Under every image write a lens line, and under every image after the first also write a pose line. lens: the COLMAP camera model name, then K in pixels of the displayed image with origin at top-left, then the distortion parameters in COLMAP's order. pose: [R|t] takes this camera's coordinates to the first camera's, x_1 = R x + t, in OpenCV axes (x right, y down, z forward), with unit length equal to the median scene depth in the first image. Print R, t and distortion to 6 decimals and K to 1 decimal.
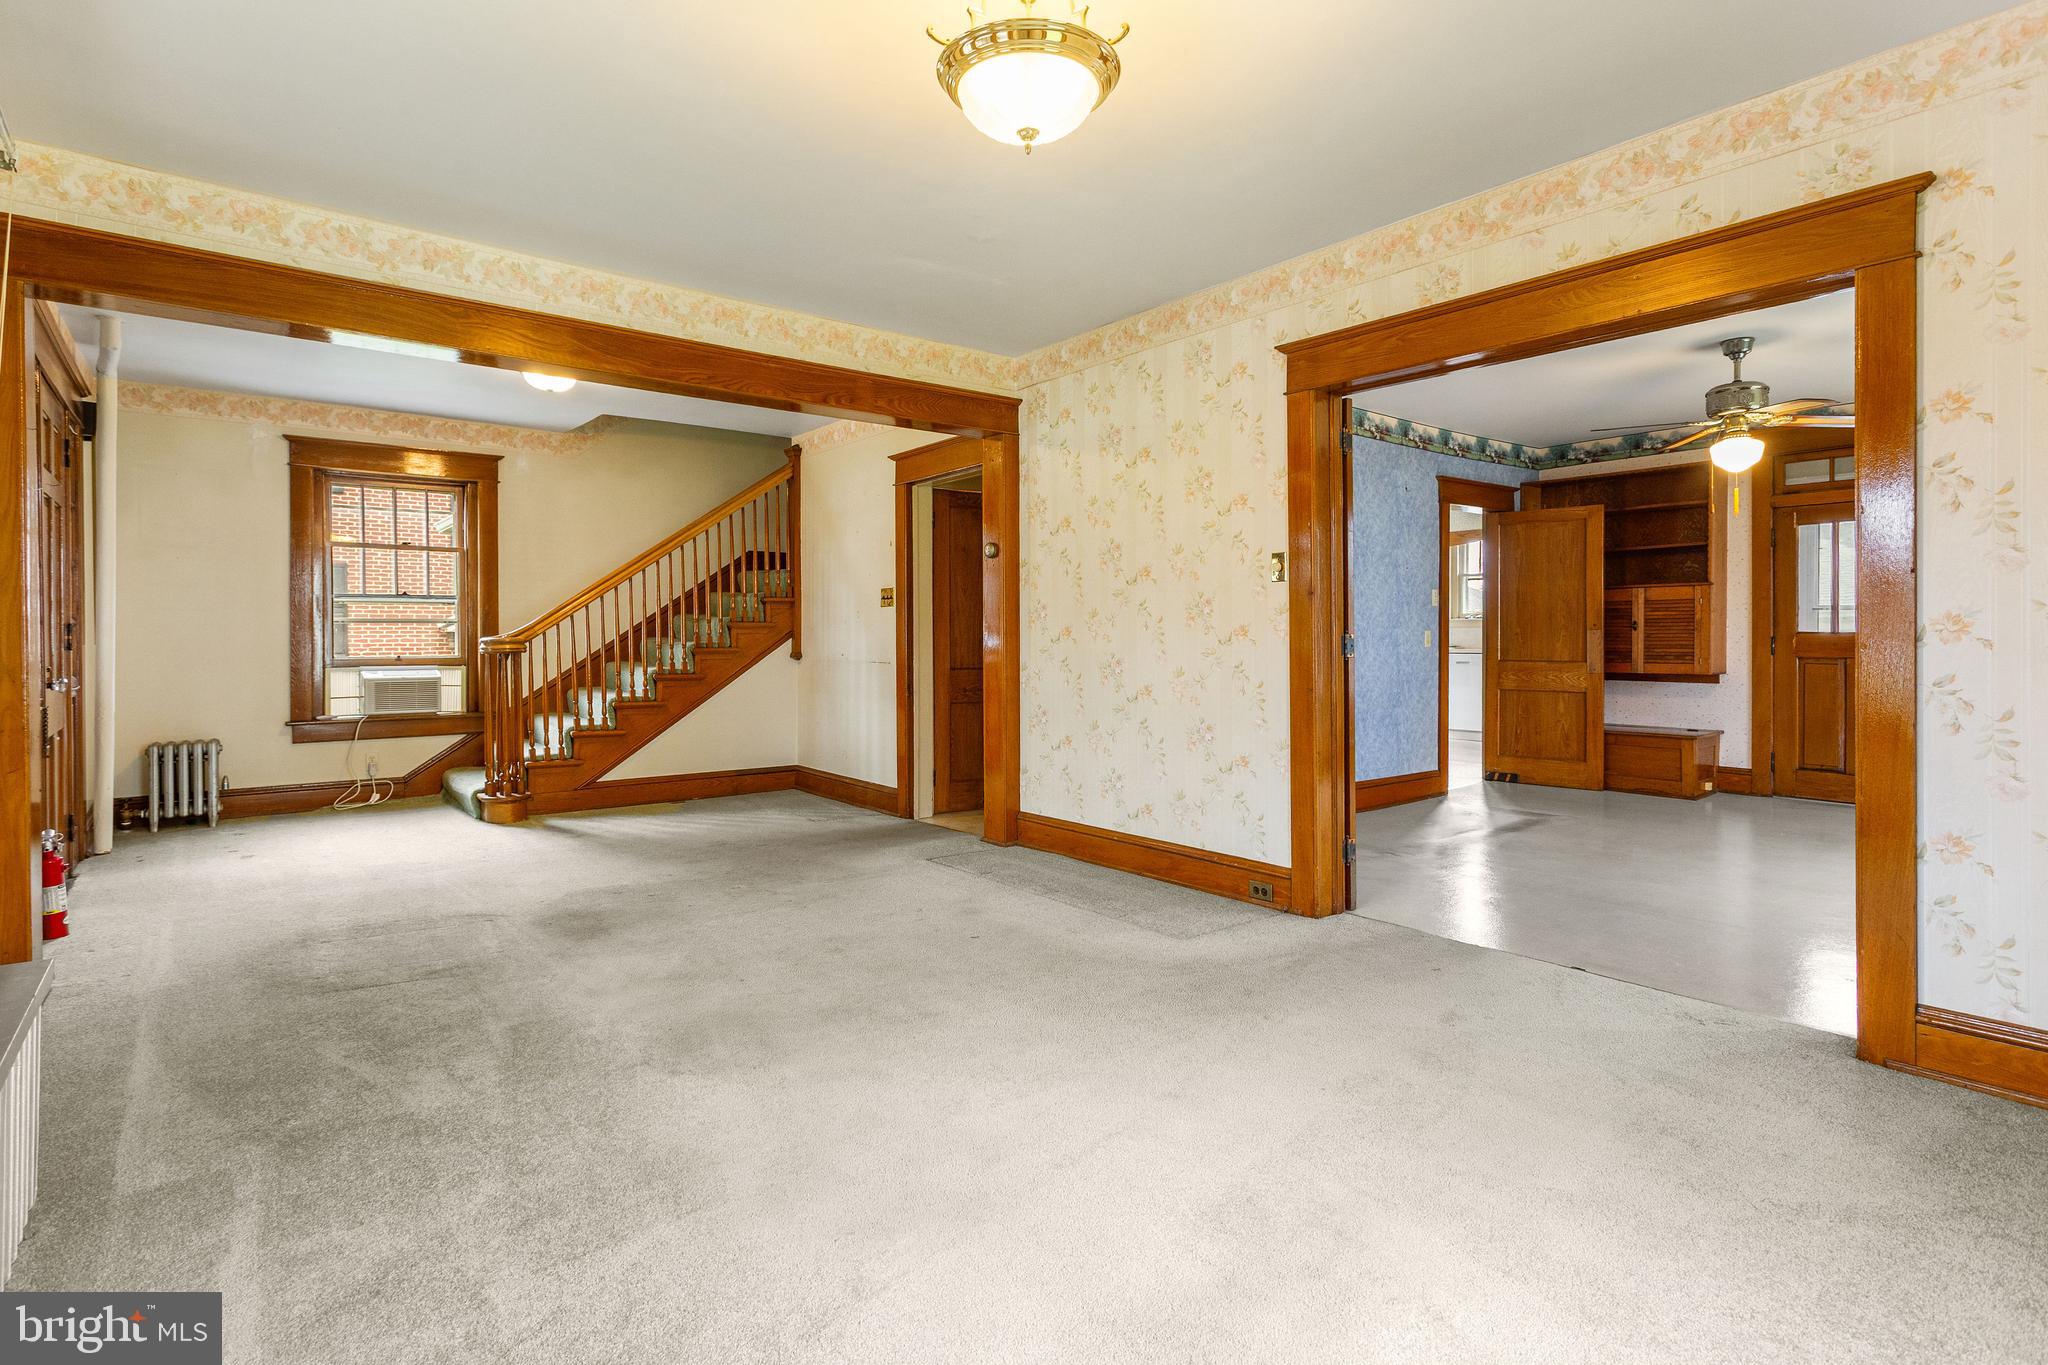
lens RADIAL K [[1008.5, 0, 1052.0], [0, 1008.5, 648.7], [0, 0, 1]] dist [0.005683, 0.003238]
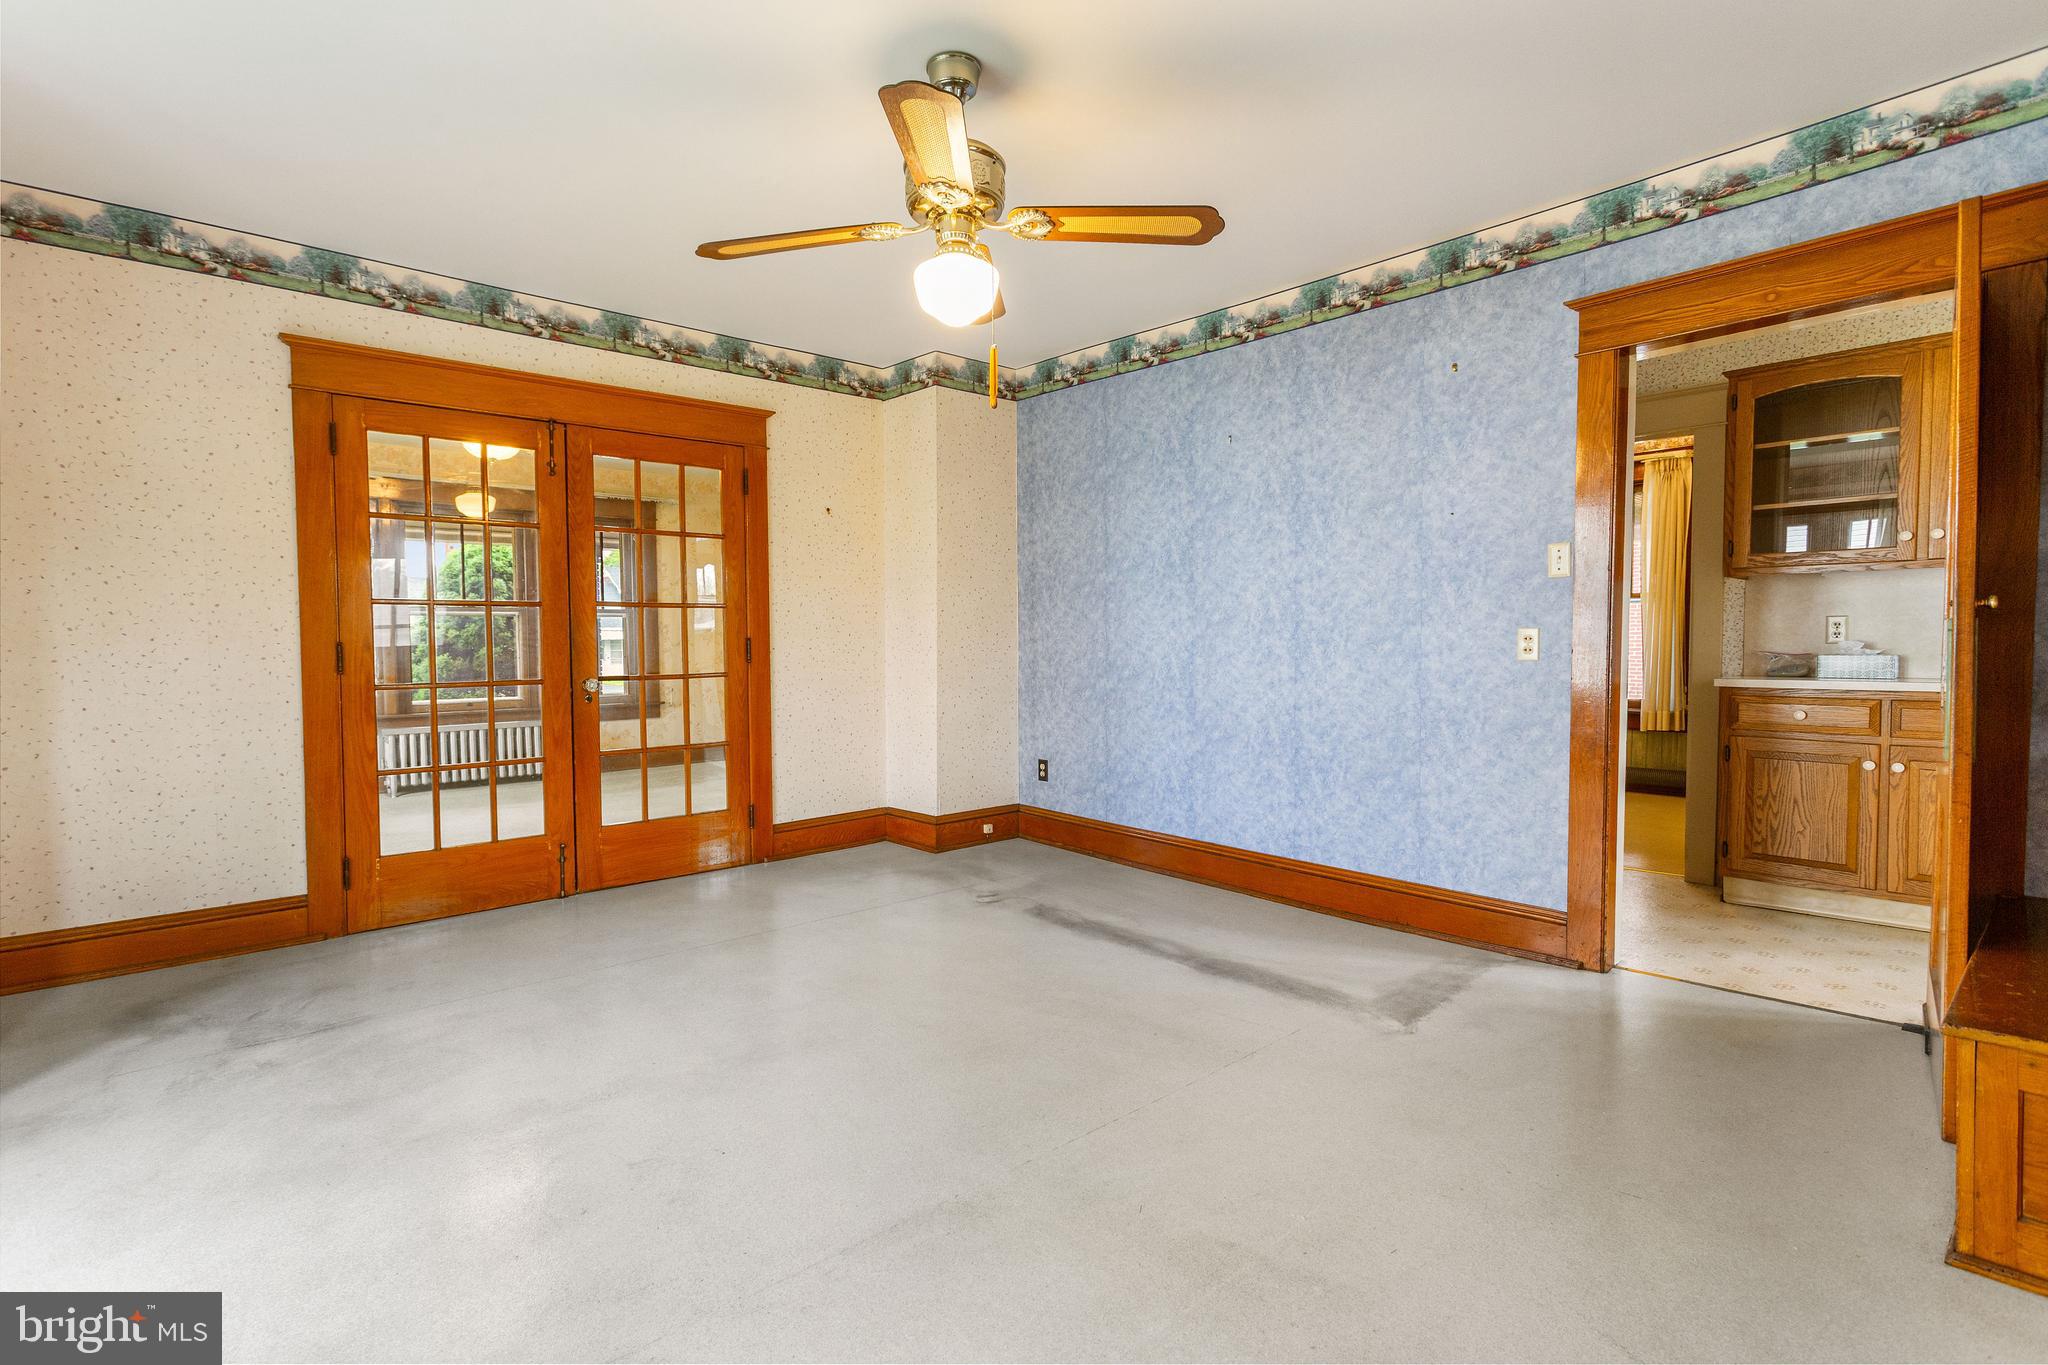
lens RADIAL K [[1008.5, 0, 1030.2], [0, 1008.5, 673.4], [0, 0, 1]] dist [0.005683, 0.003238]
pose [[0.043929, 0.038938, -0.998276, 0.835012], [-0.001794, 0.999242, 0.038897, -0.013660], [0.999033, 0.000082, 0.043965, 0.703737]]
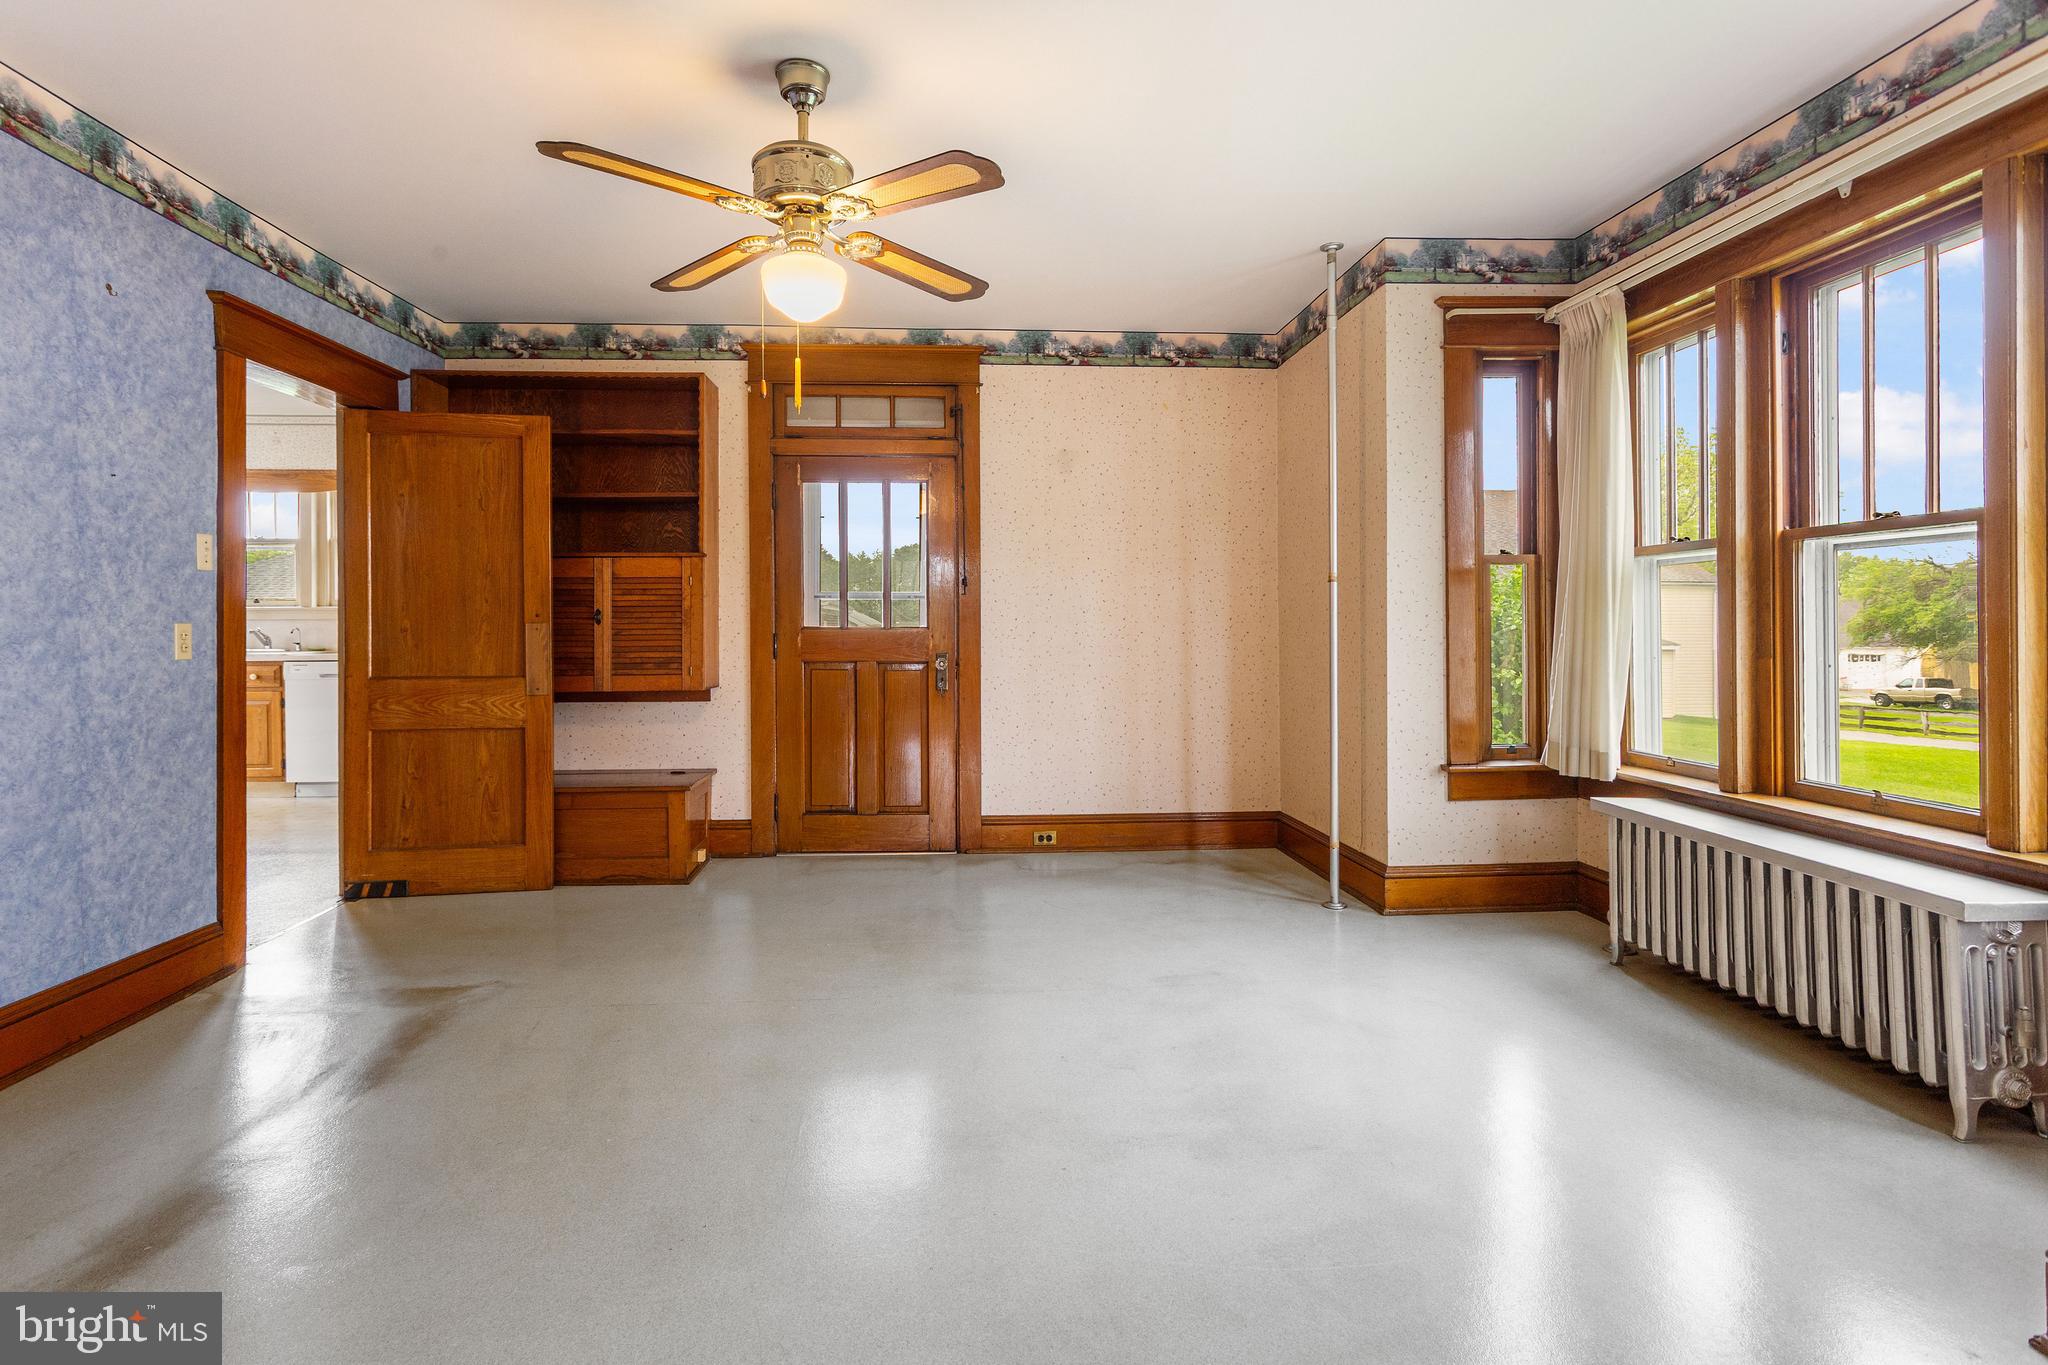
lens RADIAL K [[1008.5, 0, 991.5], [0, 1008.5, 627.2], [0, 0, 1]] dist [0.005683, 0.003238]
pose [[0.602021, 0.001153, 0.798479, 0.219619], [0.012780, 0.999857, -0.011080, -0.006056], [-0.798378, 0.016875, 0.601920, 0.422922]]
